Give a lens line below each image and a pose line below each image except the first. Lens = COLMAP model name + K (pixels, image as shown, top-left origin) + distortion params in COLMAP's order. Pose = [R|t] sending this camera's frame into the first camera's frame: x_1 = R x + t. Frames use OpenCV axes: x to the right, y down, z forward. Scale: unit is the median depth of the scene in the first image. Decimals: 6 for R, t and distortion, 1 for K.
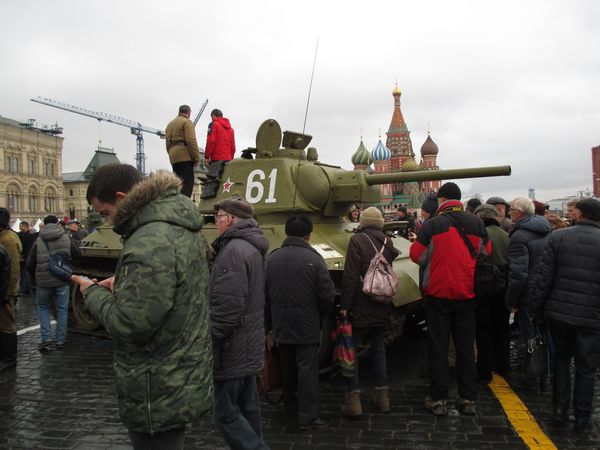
lens RADIAL K [[522.9, 0, 300.6], [0, 522.9, 221.0], [0, 0, 1]] dist [-0.053567, 0.018545]
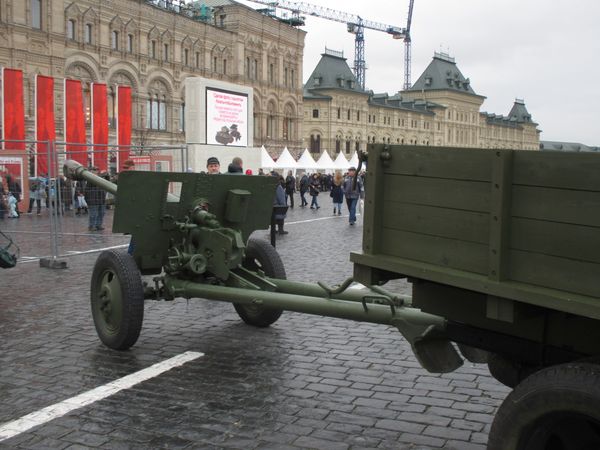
lens RADIAL K [[718.4, 0, 307.7], [0, 718.4, 224.1], [0, 0, 1]] dist [-0.046144, 0.000000]
pose [[0.966896, 0.068167, -0.245895, -0.124156], [-0.046932, 0.994725, 0.091214, 0.003464], [0.250816, -0.076654, 0.964995, 0.040084]]
